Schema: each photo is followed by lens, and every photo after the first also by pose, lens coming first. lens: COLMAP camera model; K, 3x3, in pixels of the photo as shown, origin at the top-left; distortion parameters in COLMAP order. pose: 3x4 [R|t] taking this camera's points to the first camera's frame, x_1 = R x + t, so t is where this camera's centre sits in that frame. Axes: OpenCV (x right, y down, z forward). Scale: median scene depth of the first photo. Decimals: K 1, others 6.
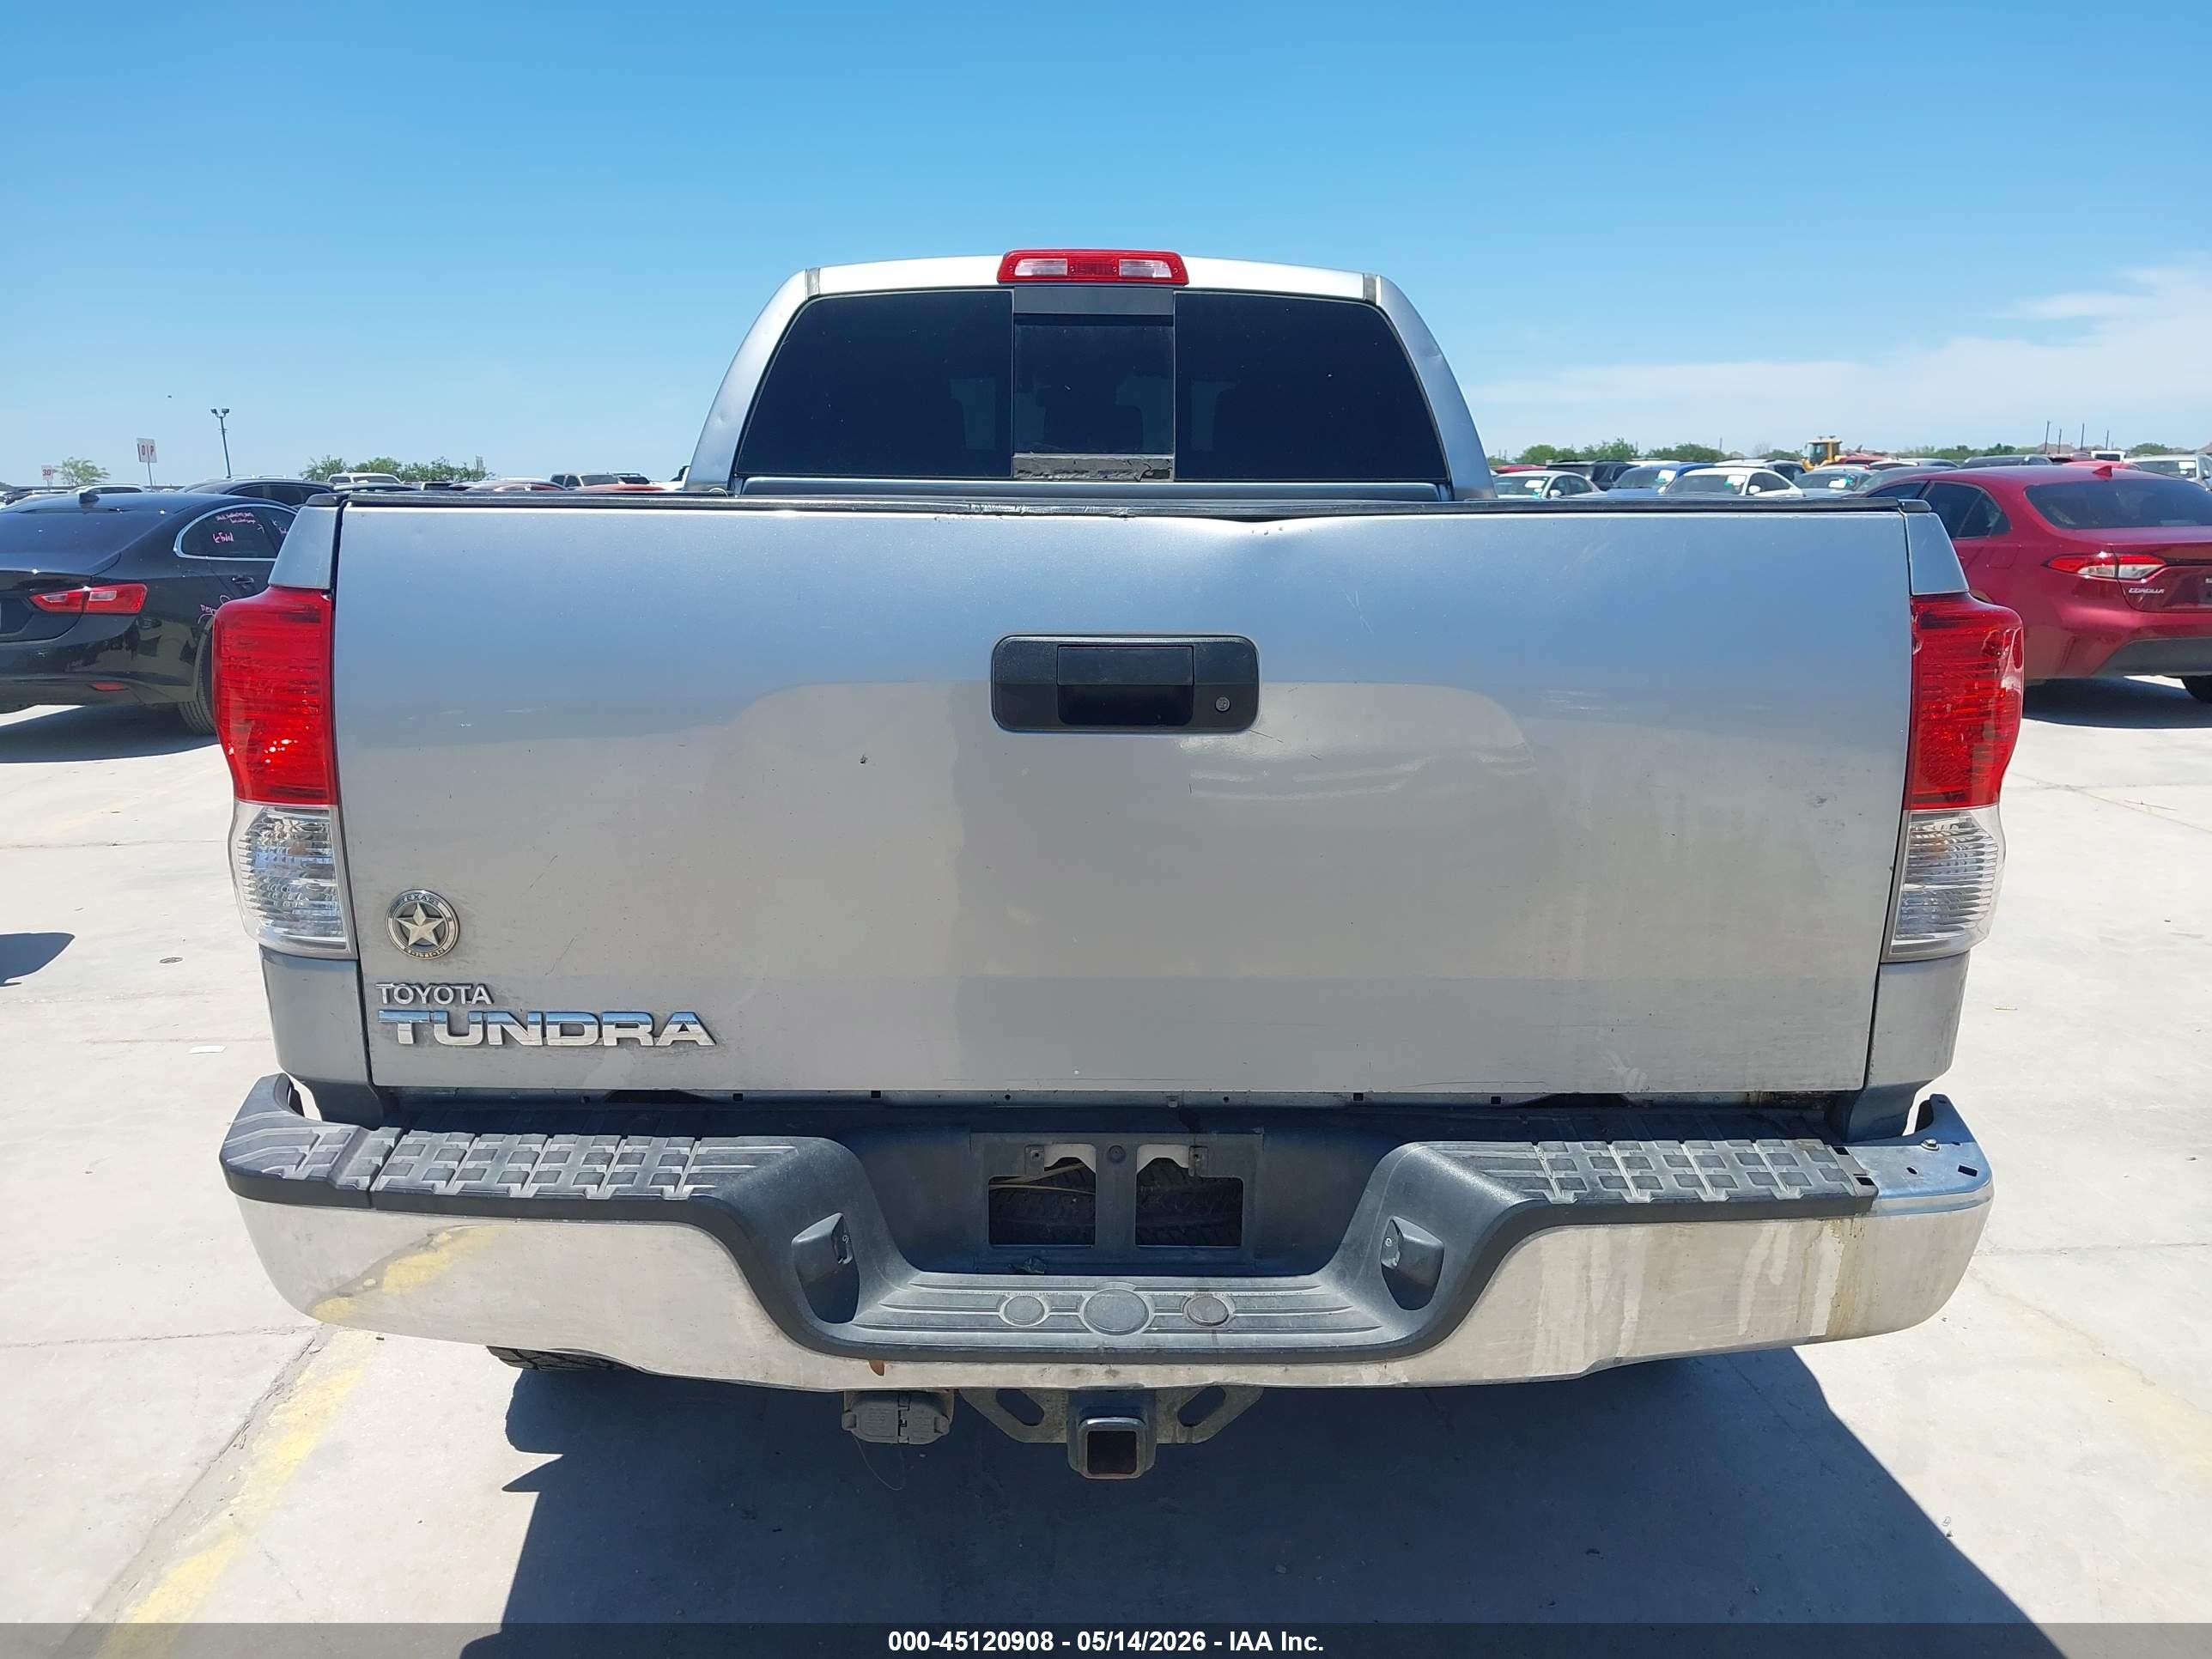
lens RADIAL K [[1699.2, 0, 1107.5], [0, 1699.2, 779.8], [0, 0, 1]] dist [0.070048, -0.000872]
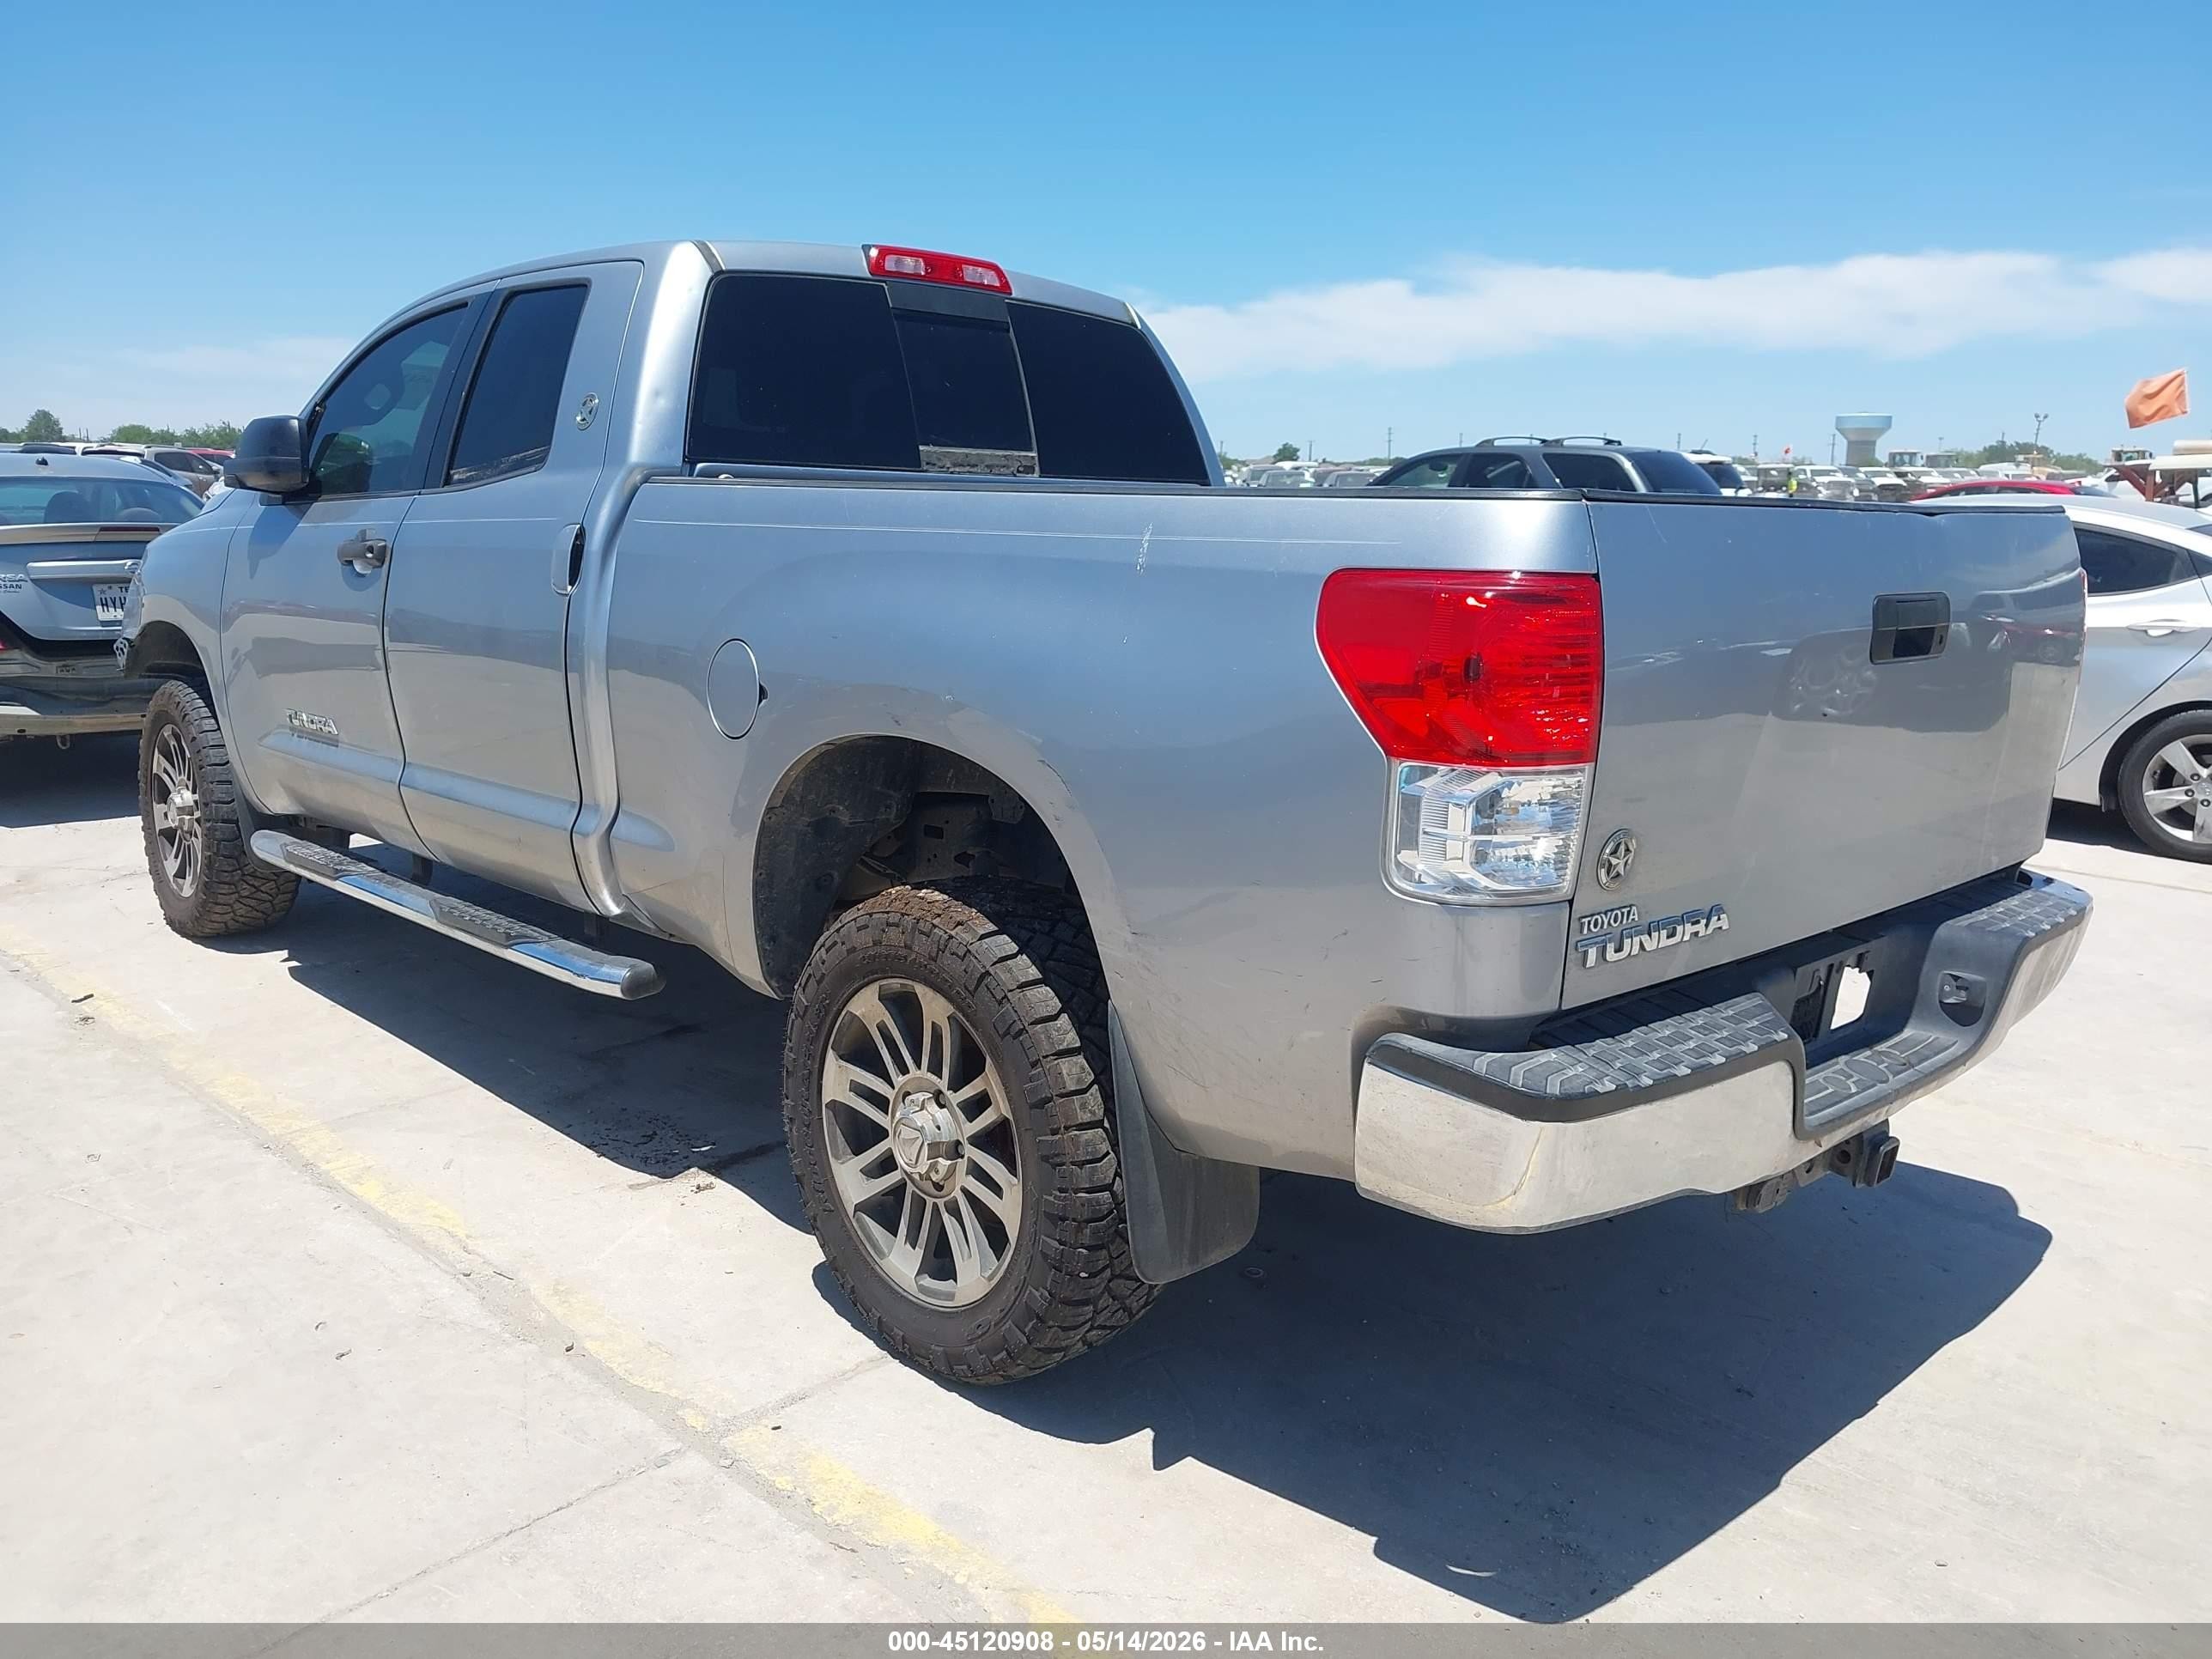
lens RADIAL K [[1751.9, 0, 1097.3], [0, 1751.9, 761.3], [0, 0, 1]] dist [0.079529, -0.206806]
pose [[0.732116, -0.090550, 0.675135, -0.701761], [0.095459, 0.994983, 0.029933, -0.025698], [-0.674458, 0.042533, 0.737087, 0.163530]]
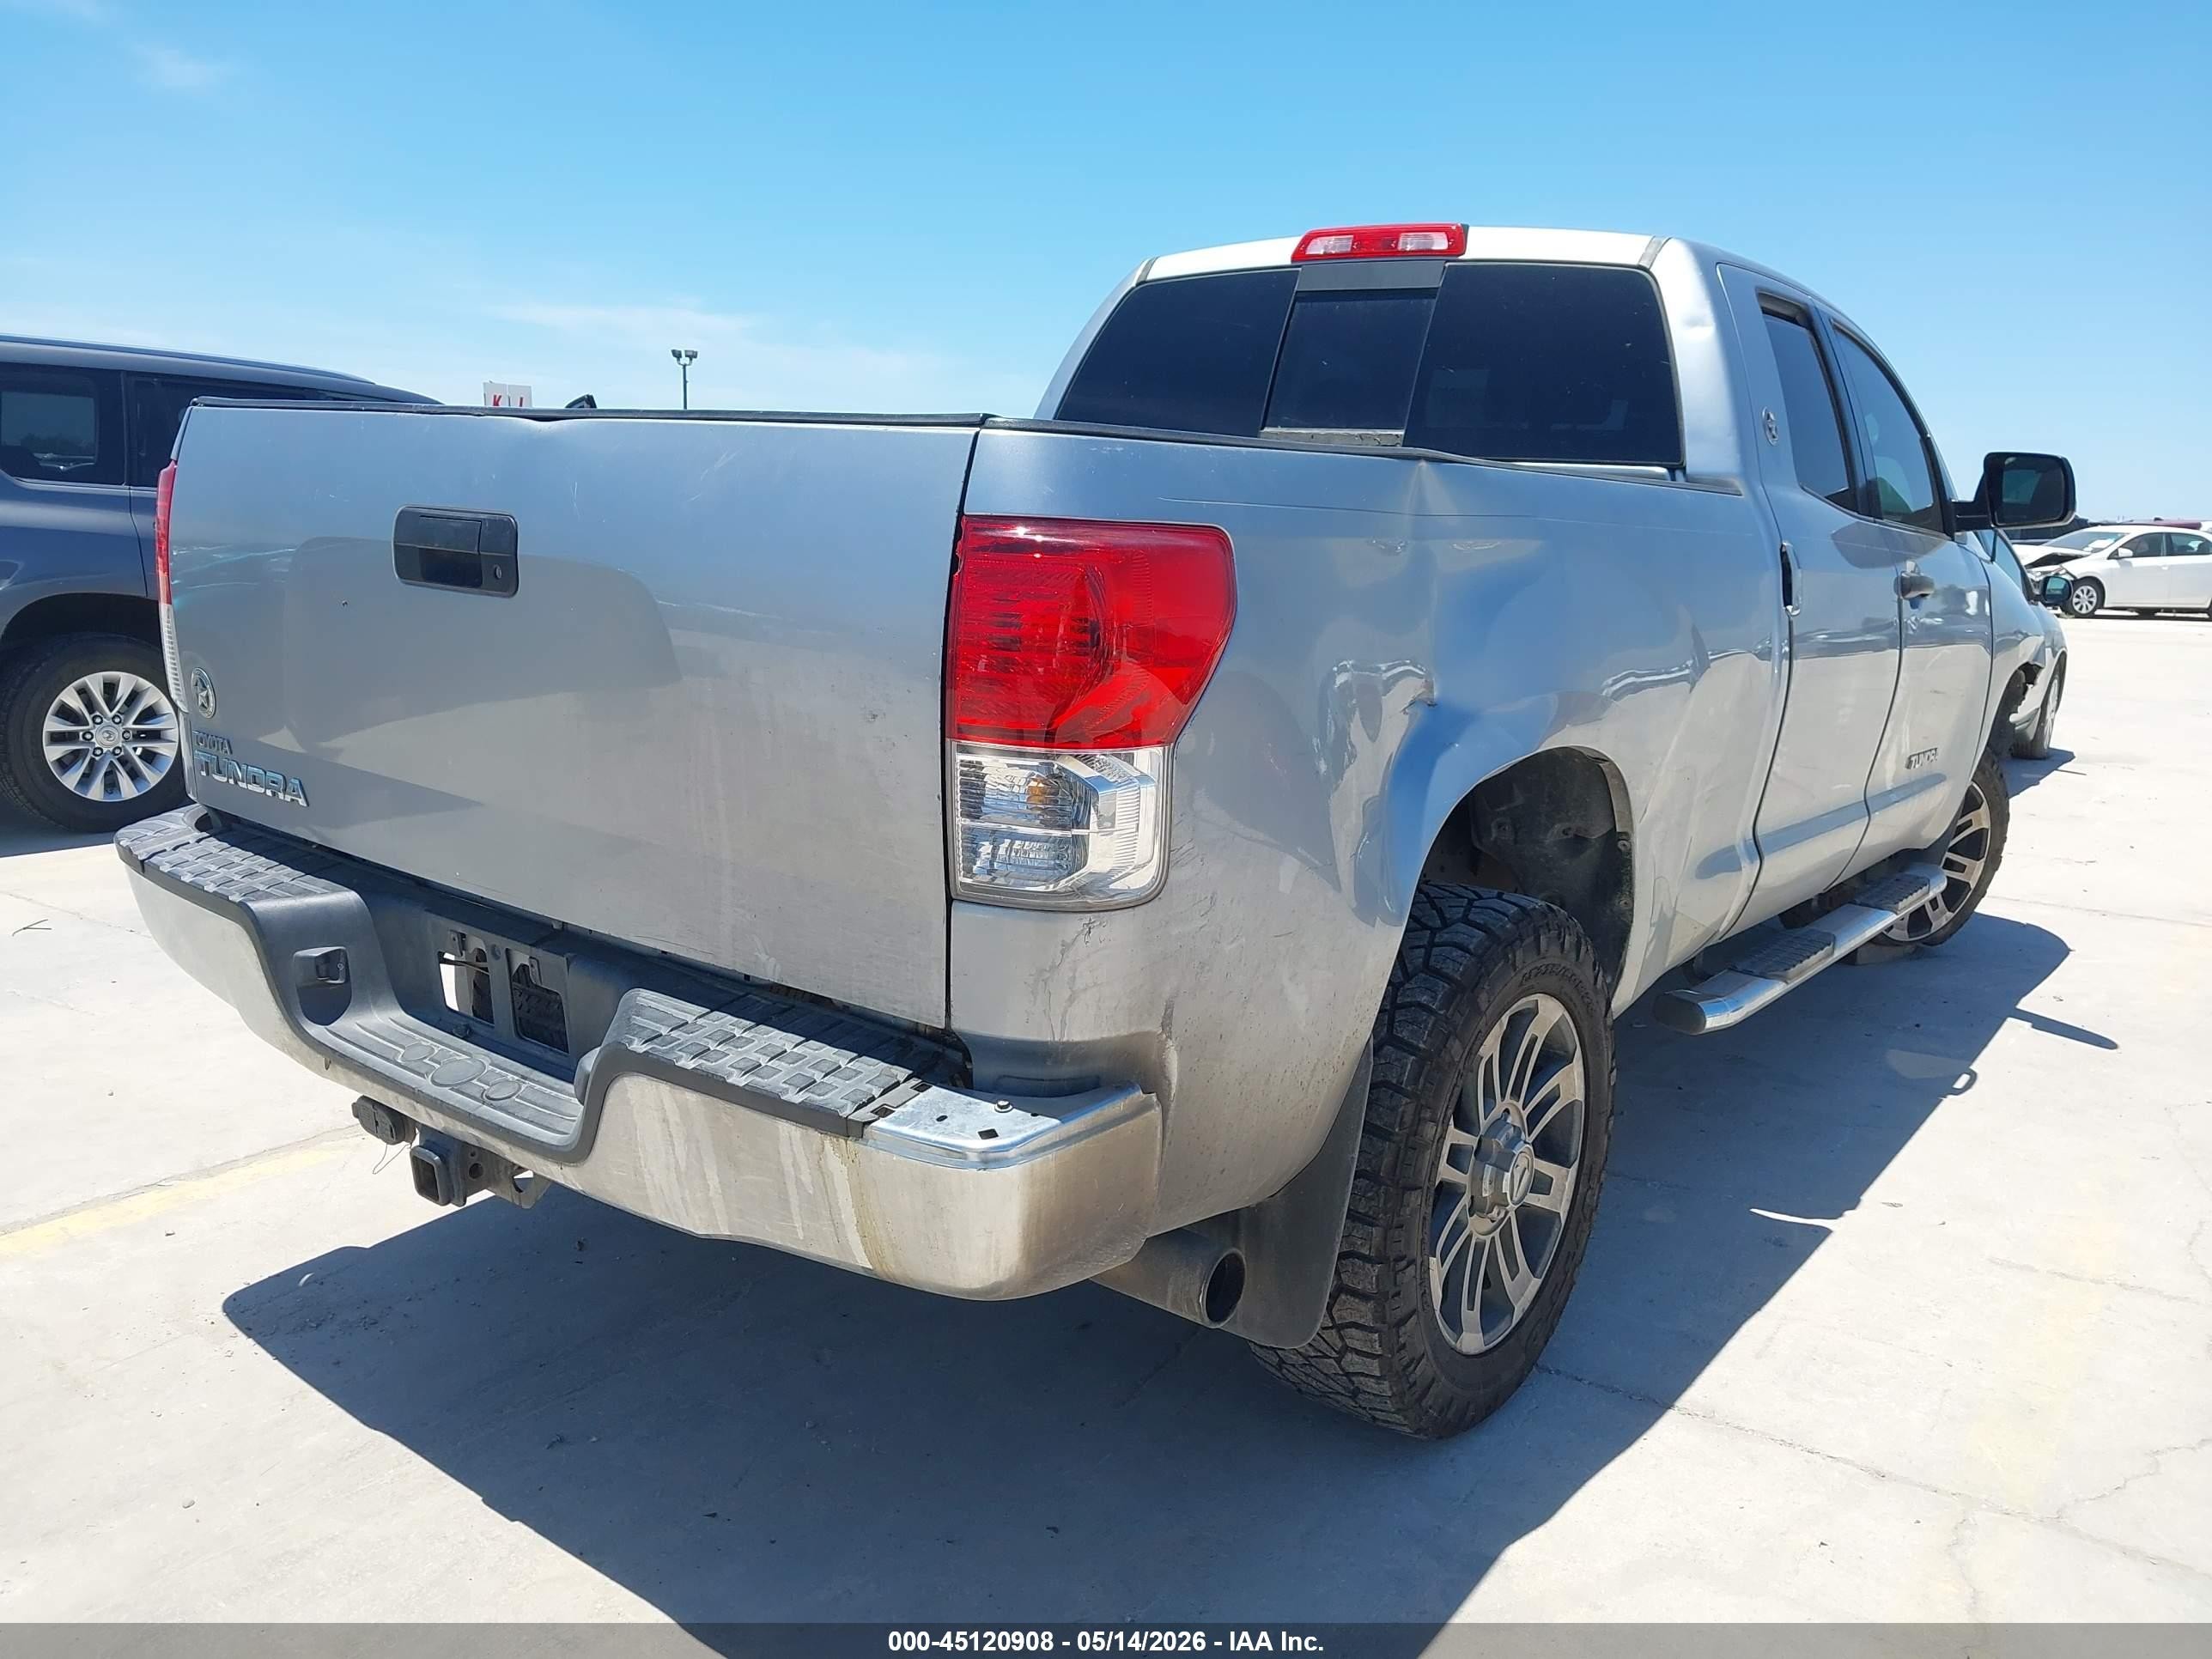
lens RADIAL K [[1751.8, 0, 1101.9], [0, 1751.8, 745.3], [0, 0, 1]] dist [0.063891, -0.239379]
pose [[0.780597, 0.125272, -0.612352, 0.534940], [-0.149833, 0.988647, 0.011254, -0.001230], [0.606810, 0.082966, 0.790505, 0.129813]]
